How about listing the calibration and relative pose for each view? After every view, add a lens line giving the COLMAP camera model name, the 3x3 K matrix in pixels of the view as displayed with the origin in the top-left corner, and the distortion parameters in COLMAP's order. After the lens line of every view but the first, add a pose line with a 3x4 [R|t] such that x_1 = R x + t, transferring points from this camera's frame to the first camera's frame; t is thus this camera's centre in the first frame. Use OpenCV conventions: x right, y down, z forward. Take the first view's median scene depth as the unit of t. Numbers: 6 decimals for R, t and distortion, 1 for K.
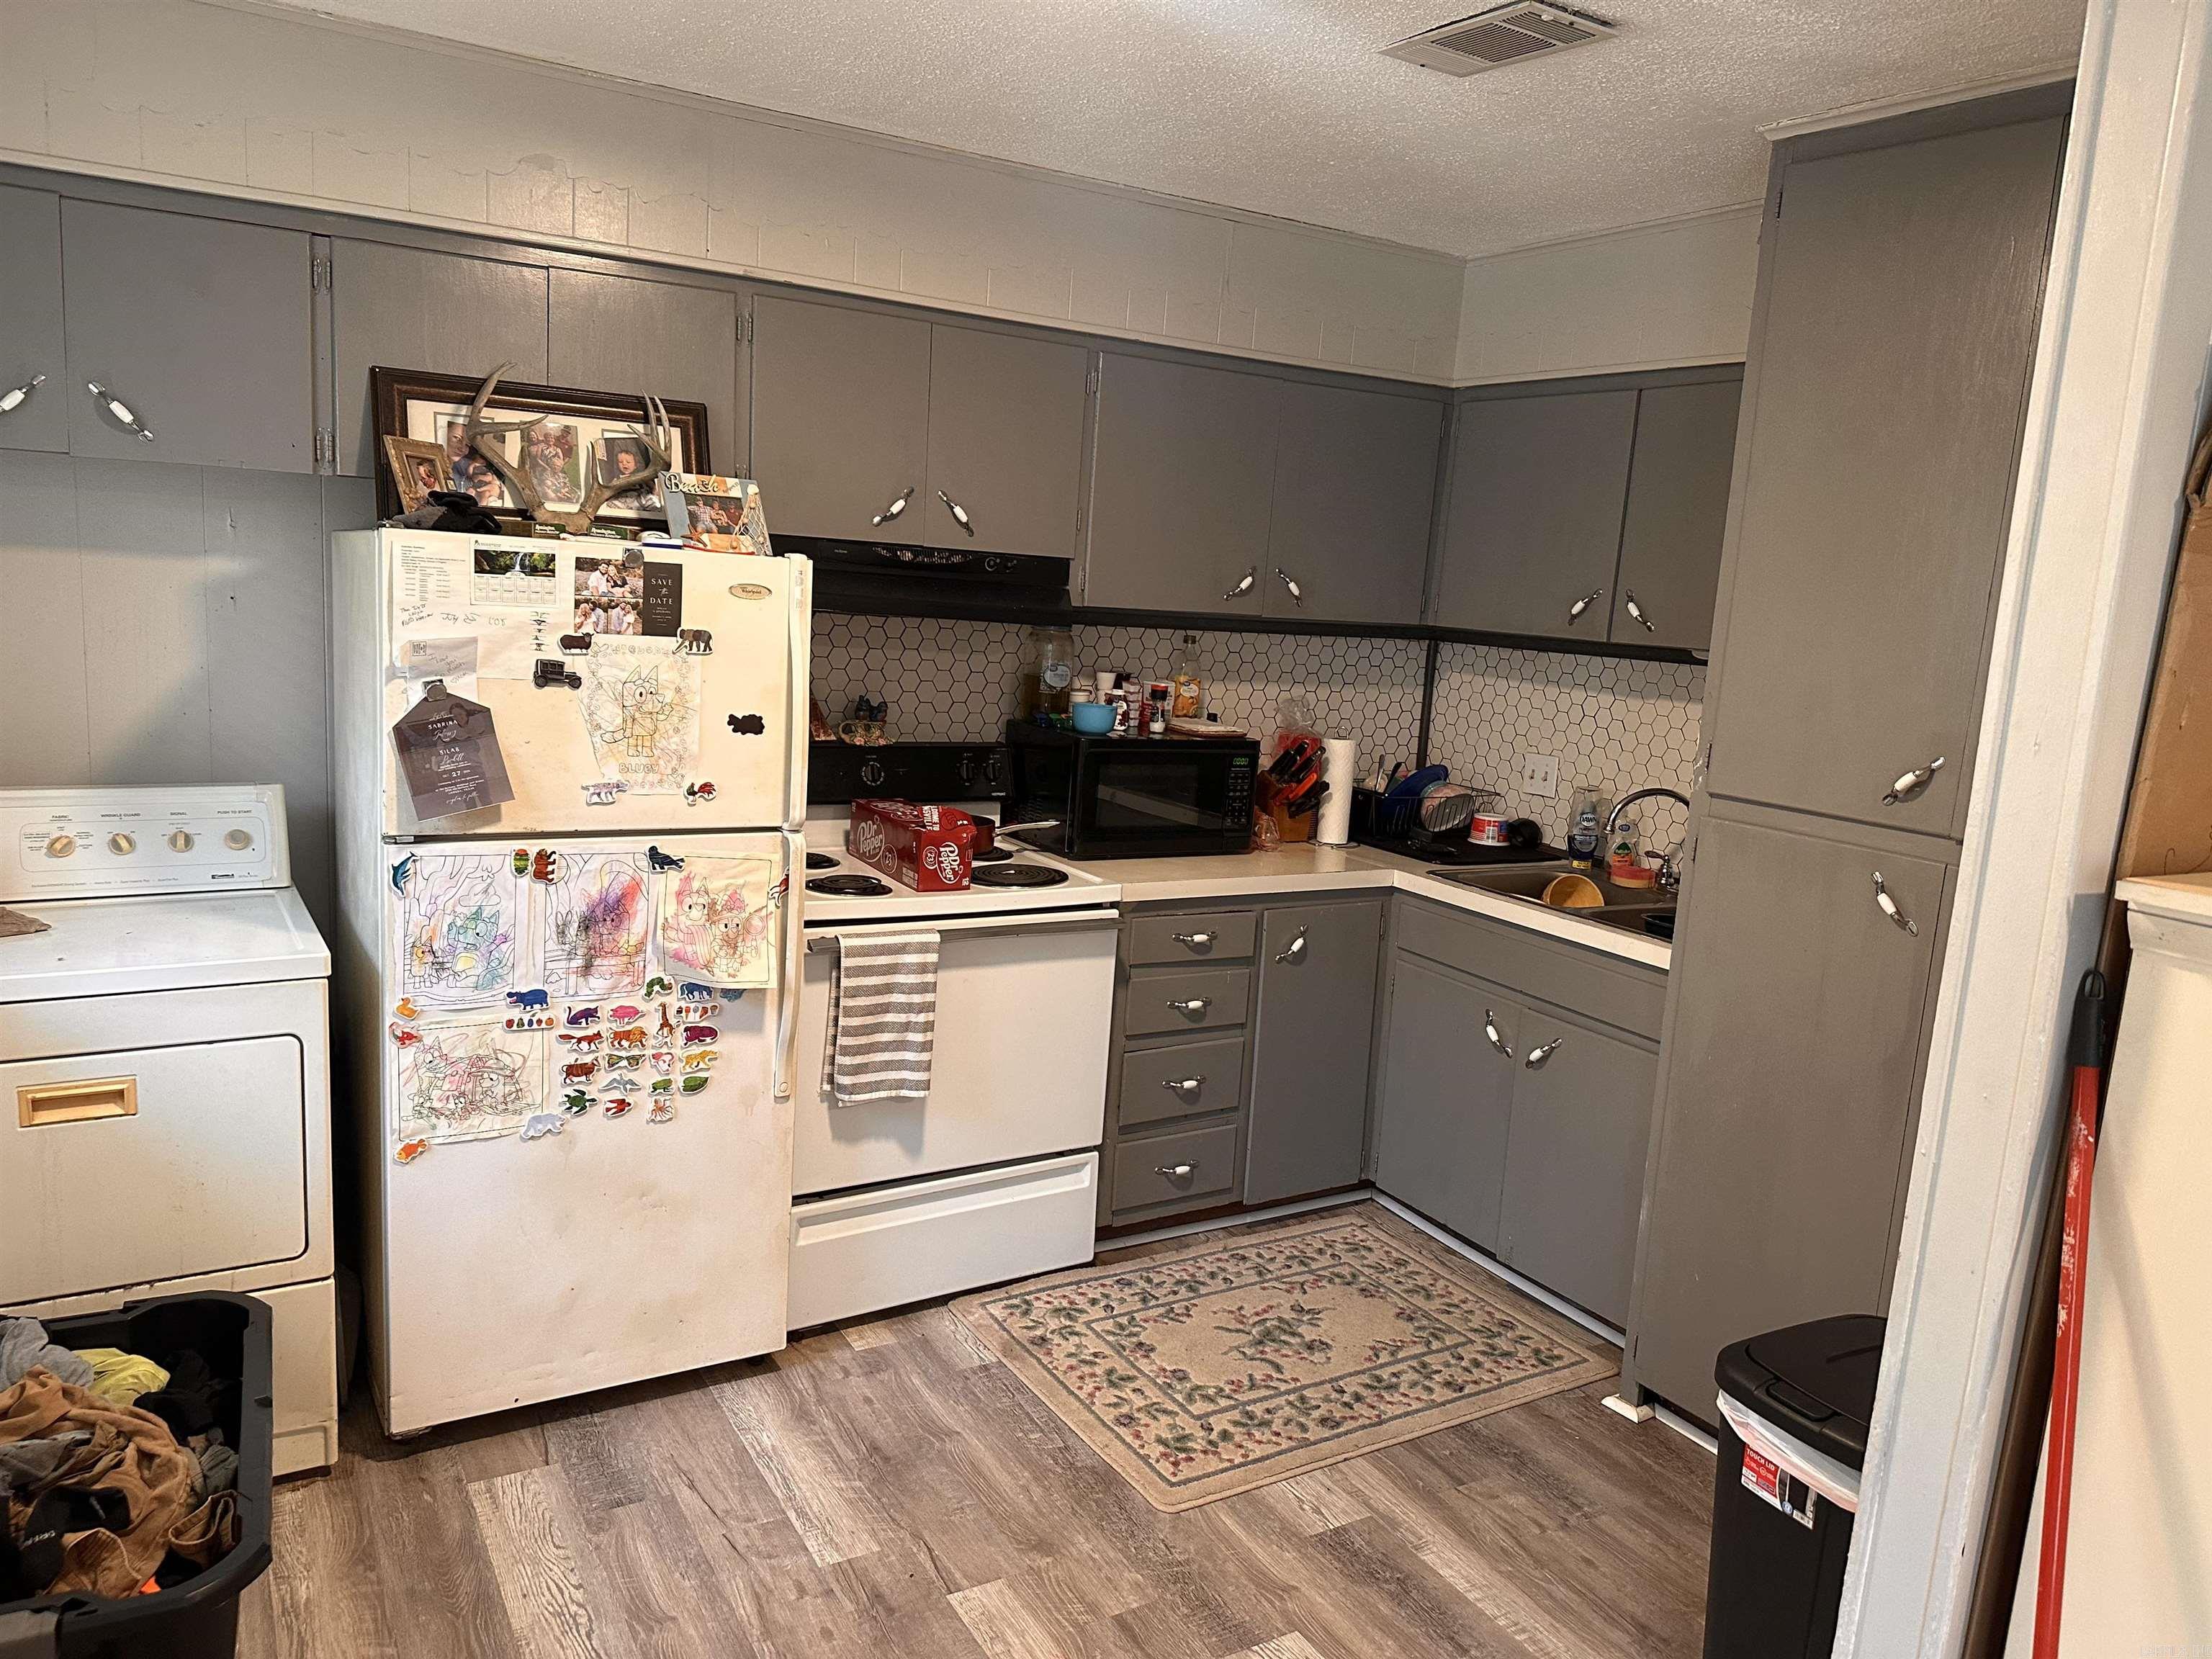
lens RADIAL K [[1551.9, 0, 1106.0], [0, 1551.9, 829.5], [0, 0, 1]] dist [0.009460, -0.068401]
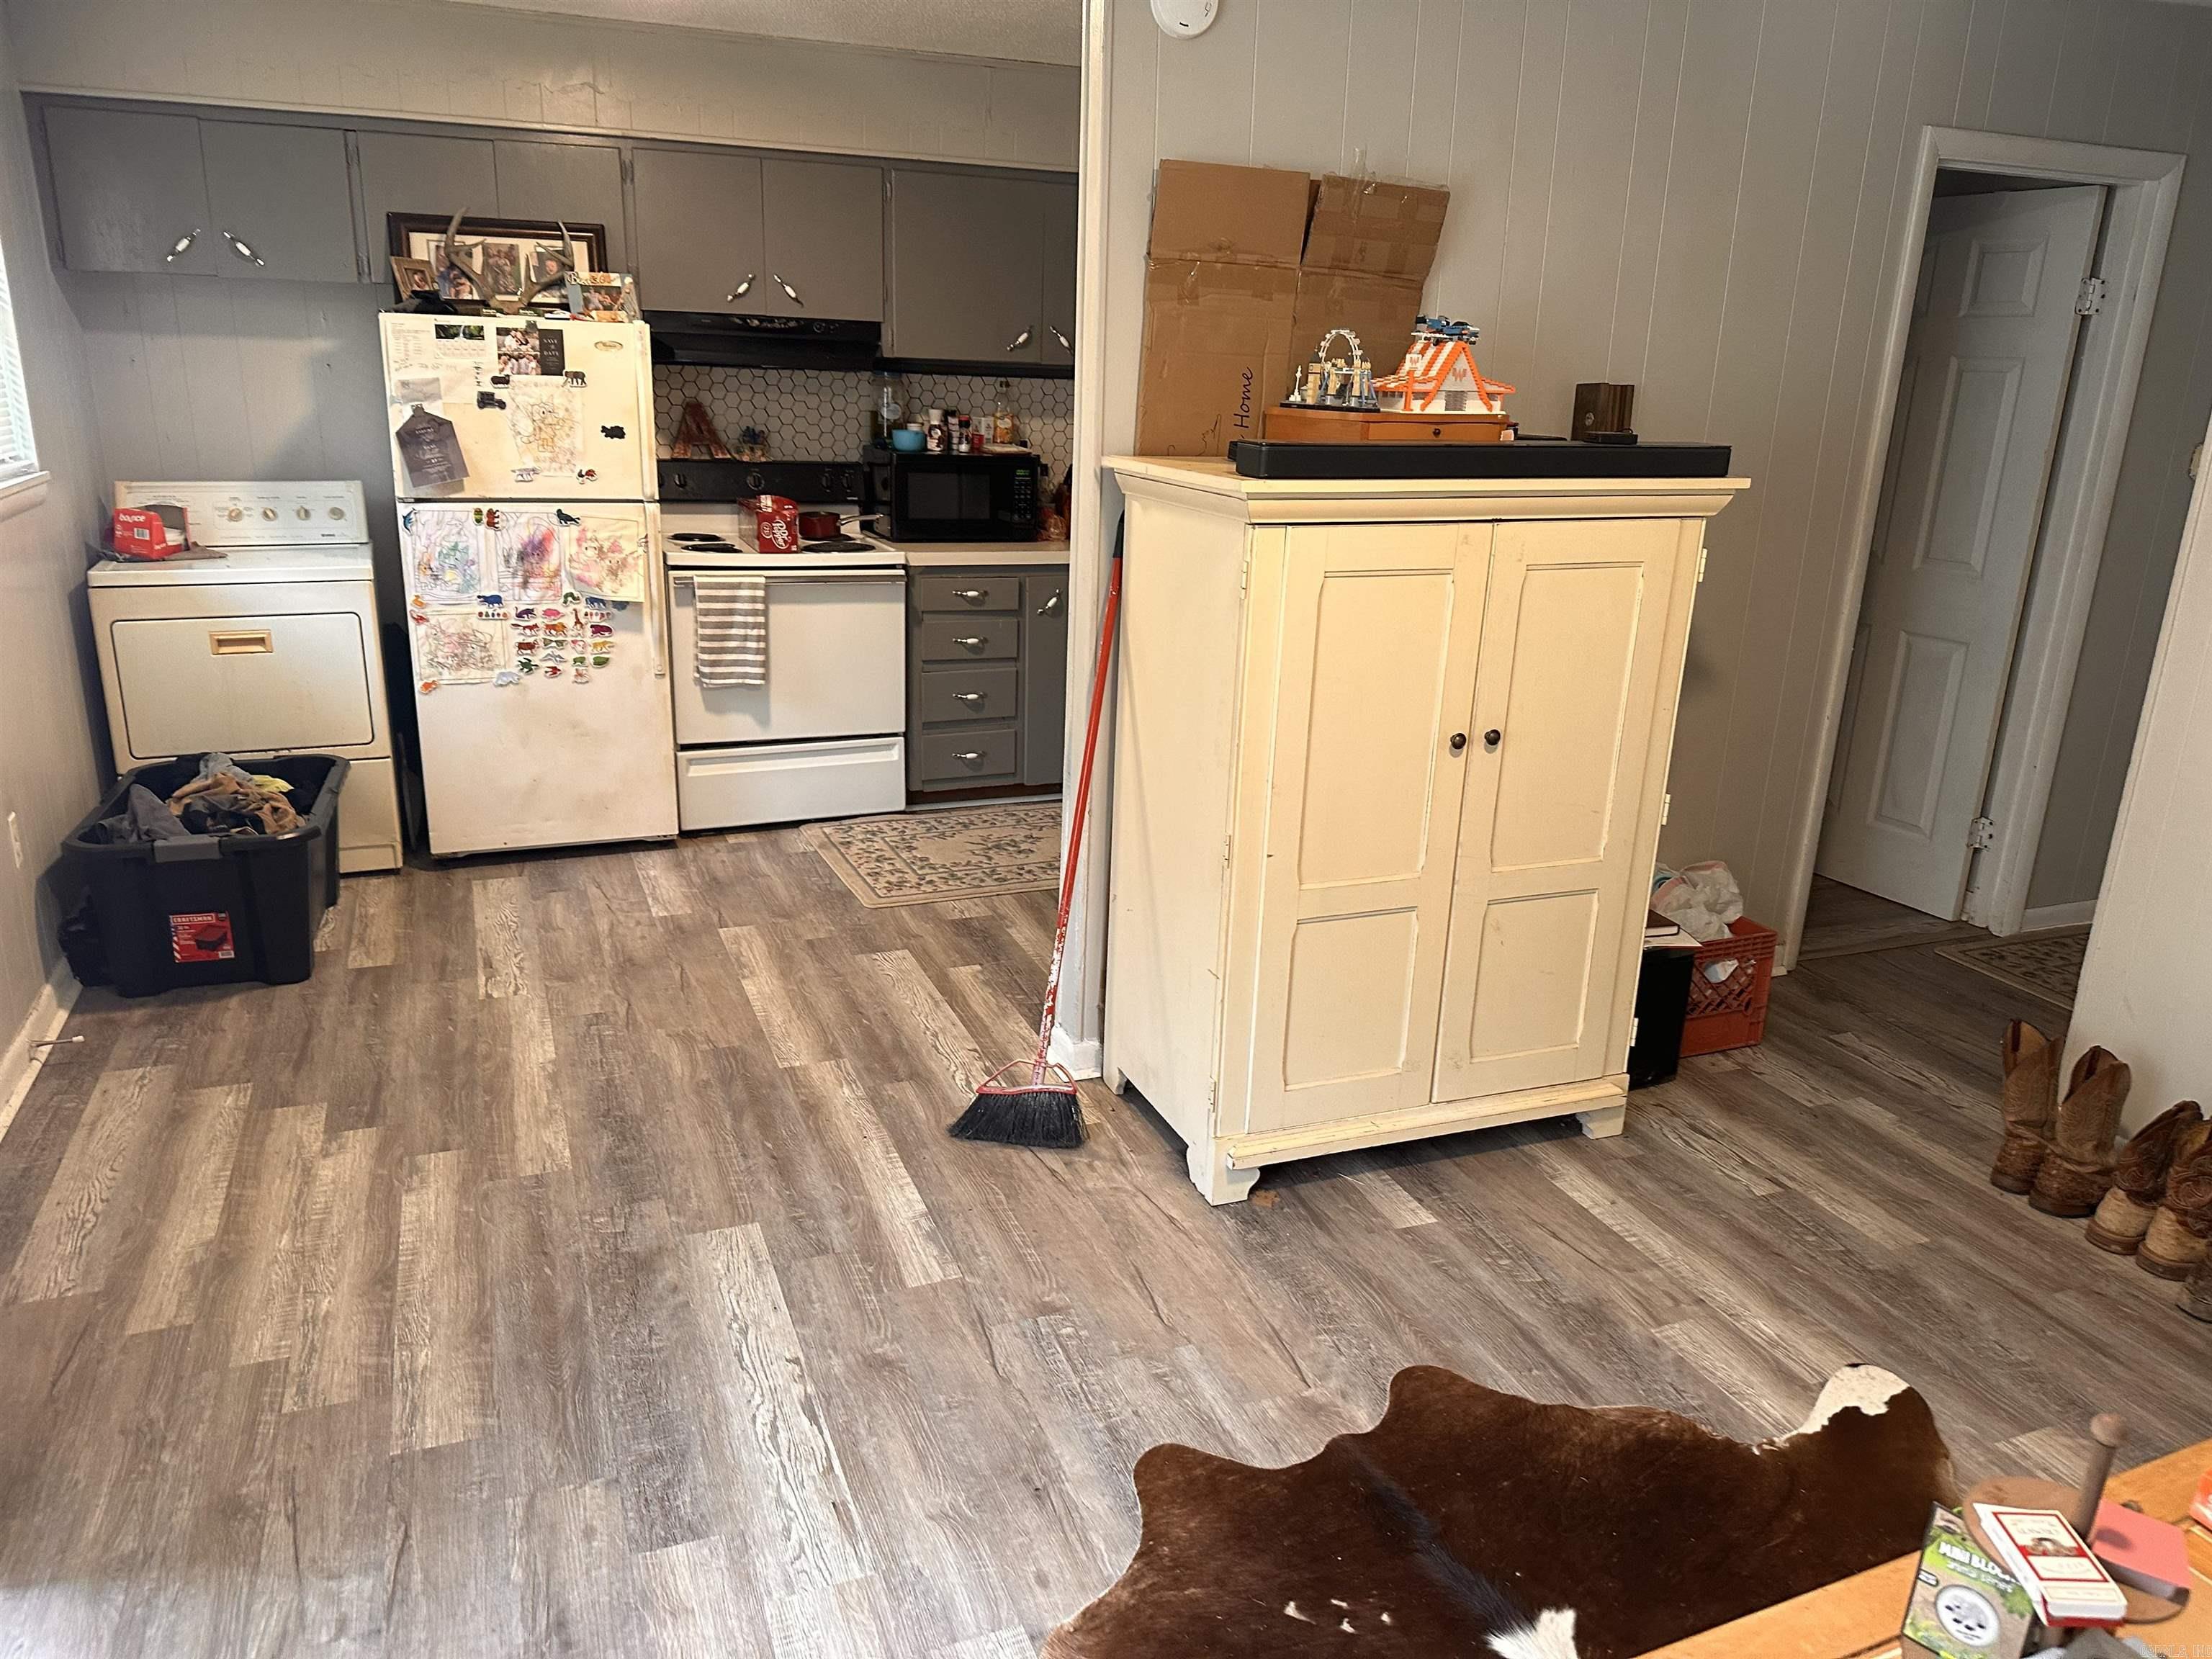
lens RADIAL K [[1573.0, 0, 1108.9], [0, 1573.0, 920.4], [0, 0, 1]] dist [0.007959, -0.075925]
pose [[0.986666, 0.027257, -0.160458, 0.554592], [0.000605, 0.985256, 0.171086, 0.153535], [0.162755, -0.168902, 0.972102, -0.591609]]
